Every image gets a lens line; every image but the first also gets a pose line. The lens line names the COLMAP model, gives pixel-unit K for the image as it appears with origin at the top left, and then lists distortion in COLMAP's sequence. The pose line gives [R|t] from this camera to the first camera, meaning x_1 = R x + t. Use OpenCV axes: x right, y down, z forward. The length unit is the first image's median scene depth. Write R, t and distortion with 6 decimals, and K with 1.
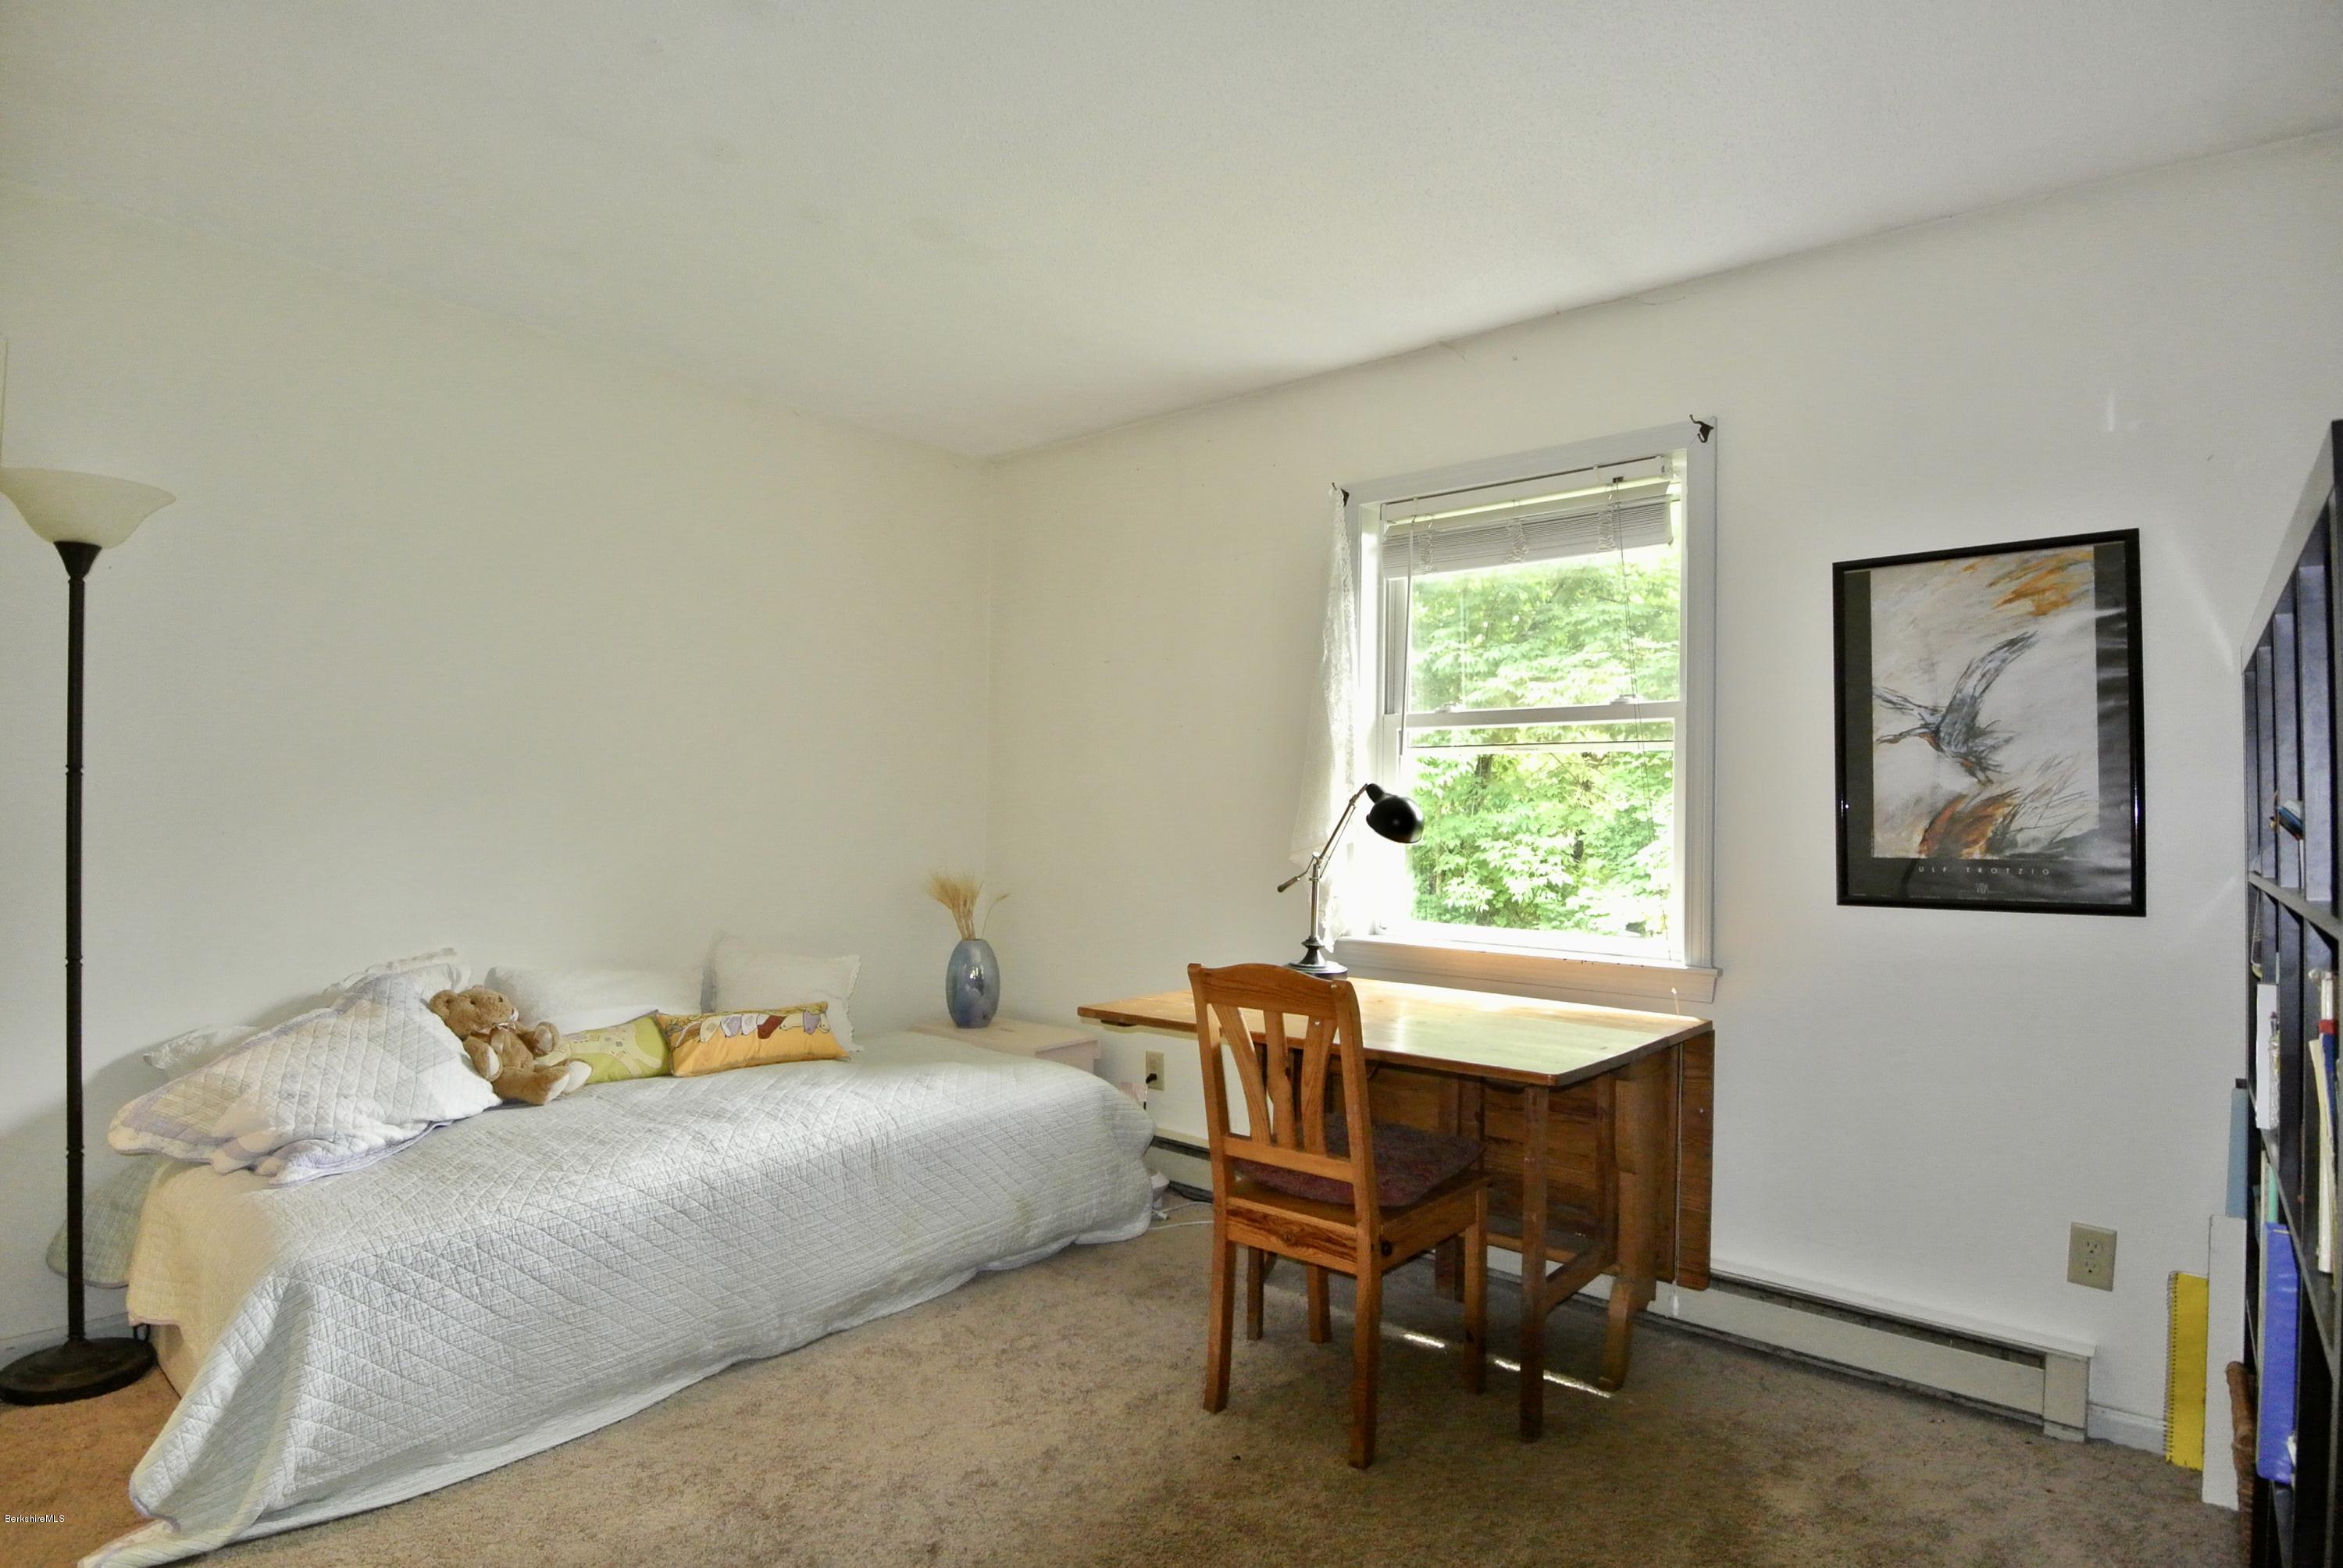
lens RADIAL K [[1226.2, 0, 1179.7], [0, 1226.2, 794.3], [0, 0, 1]] dist [-0.003742, -0.030807]
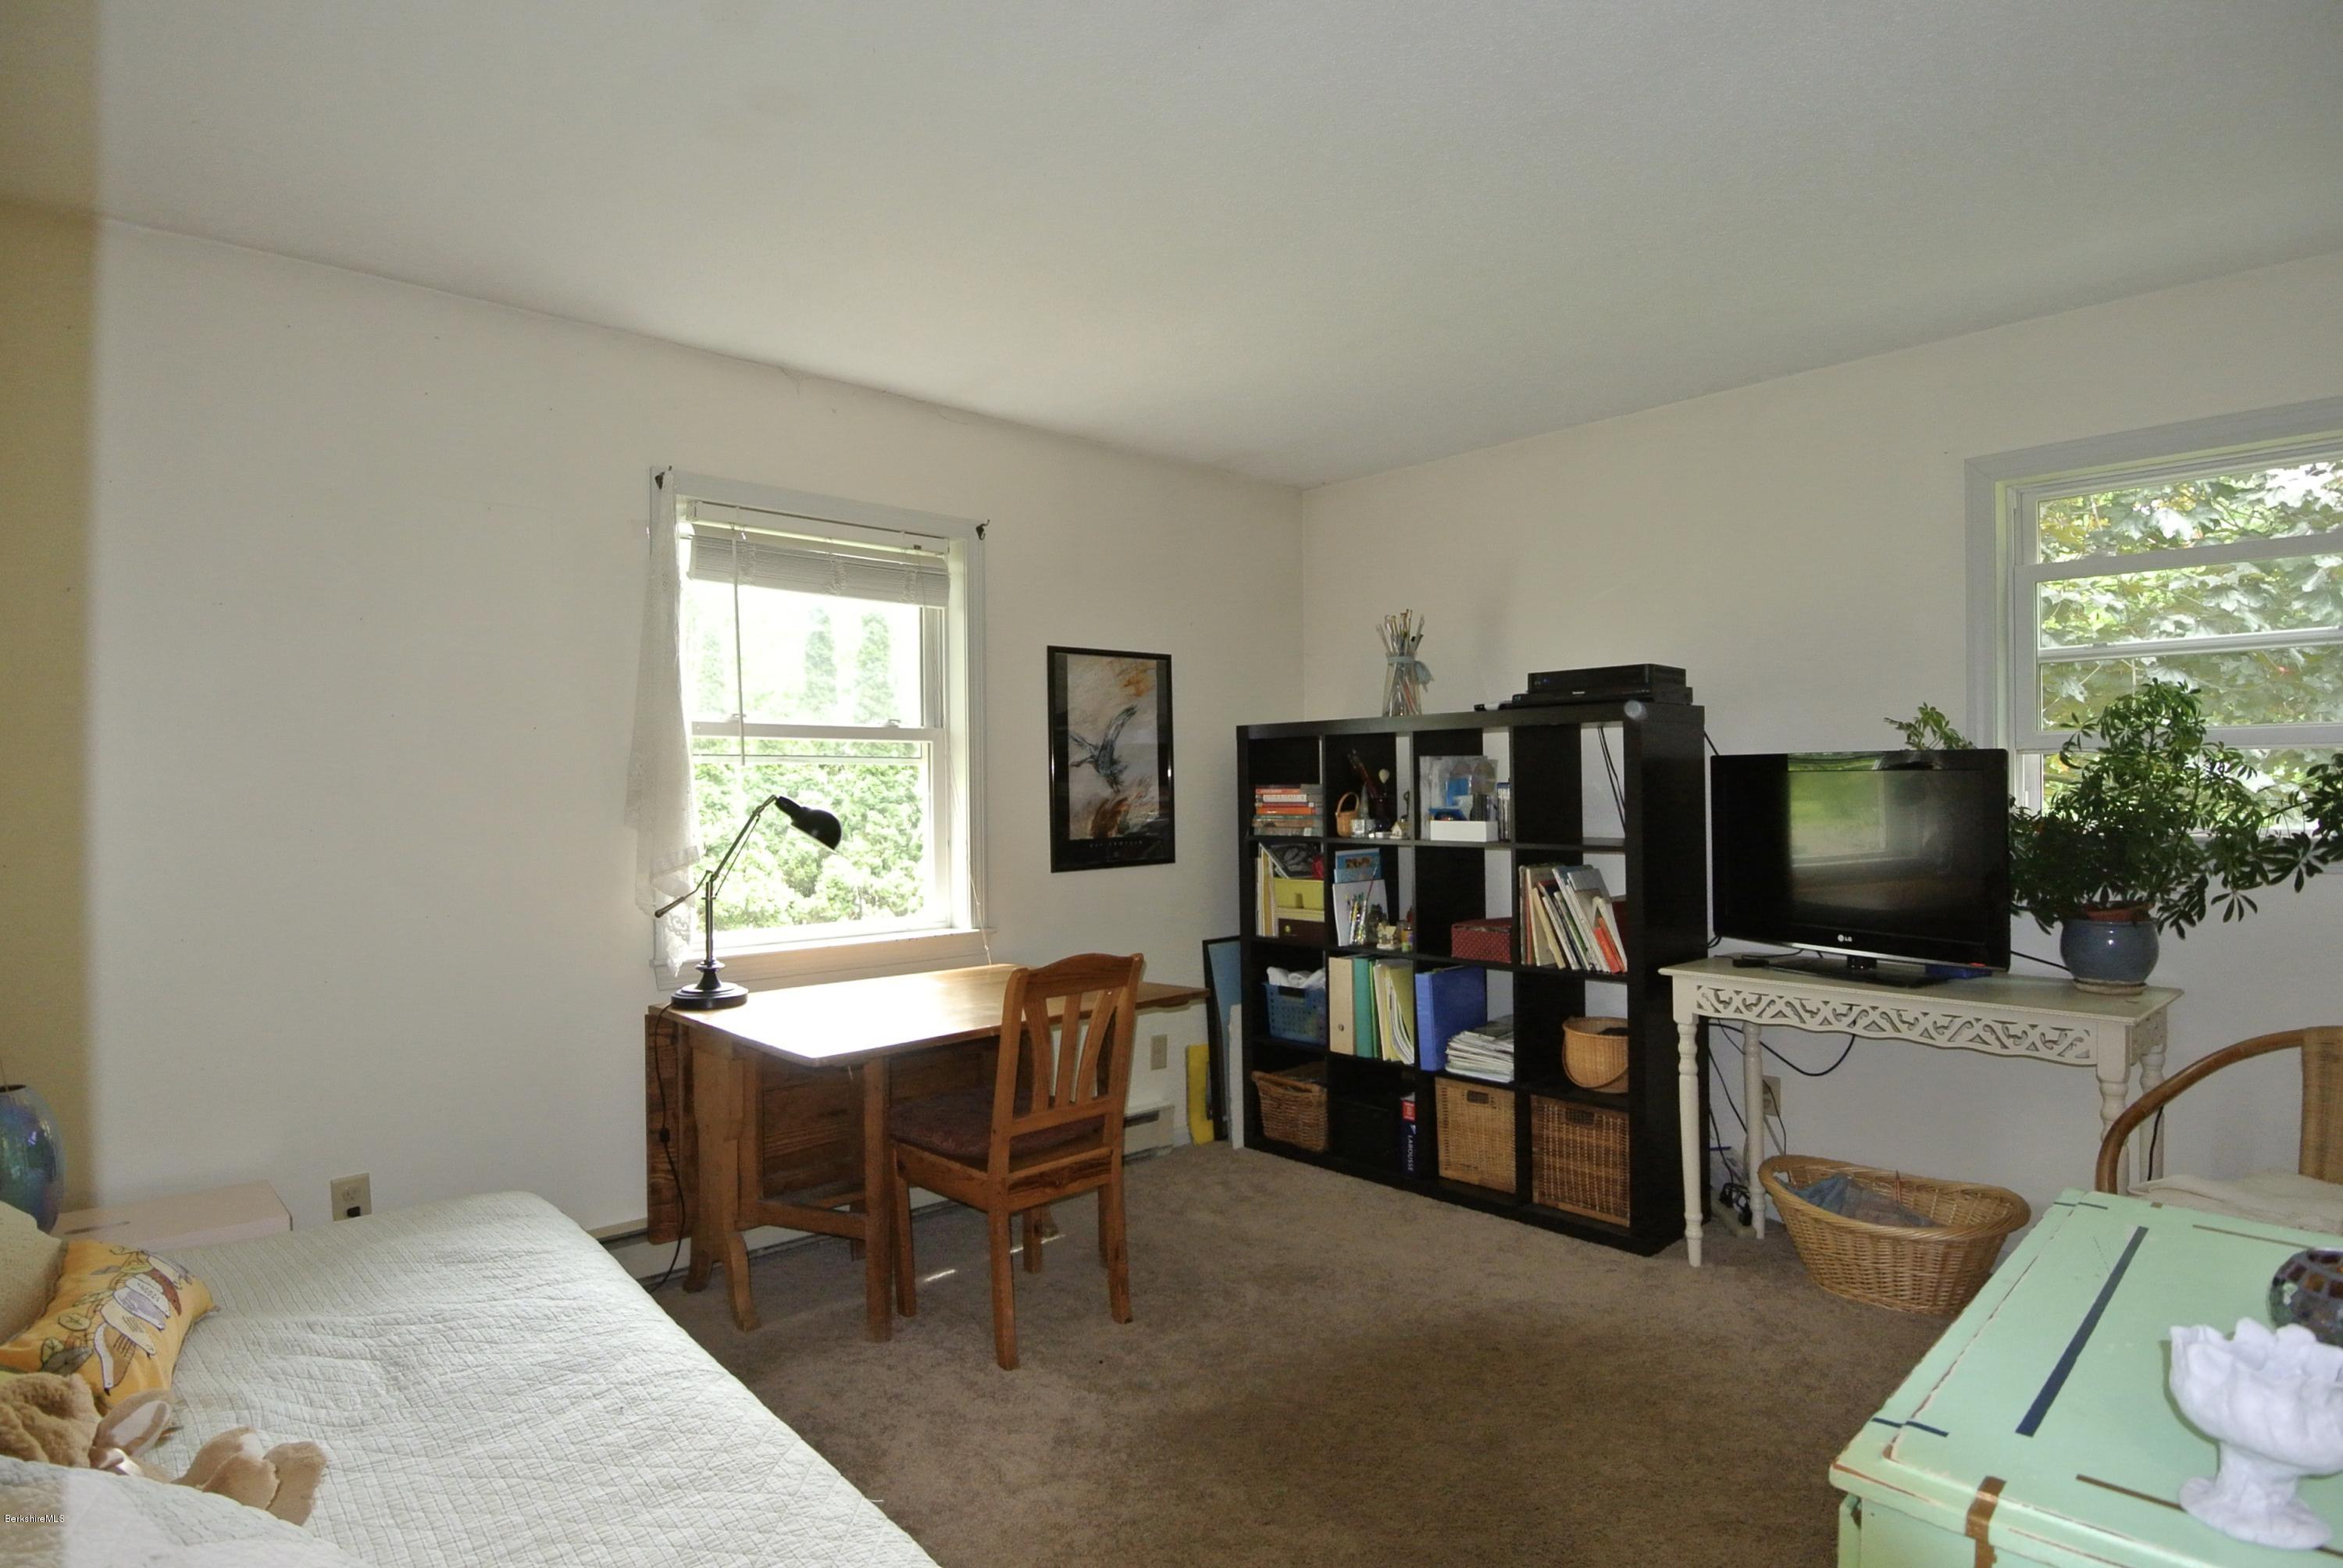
lens RADIAL K [[1226.2, 0, 1179.7], [0, 1226.2, 794.3], [0, 0, 1]] dist [-0.003742, -0.030807]
pose [[0.126561, -0.015227, 0.991842, -0.977038], [-0.002699, 0.999873, 0.015695, -0.031612], [-0.991955, -0.004663, 0.126504, 0.670274]]
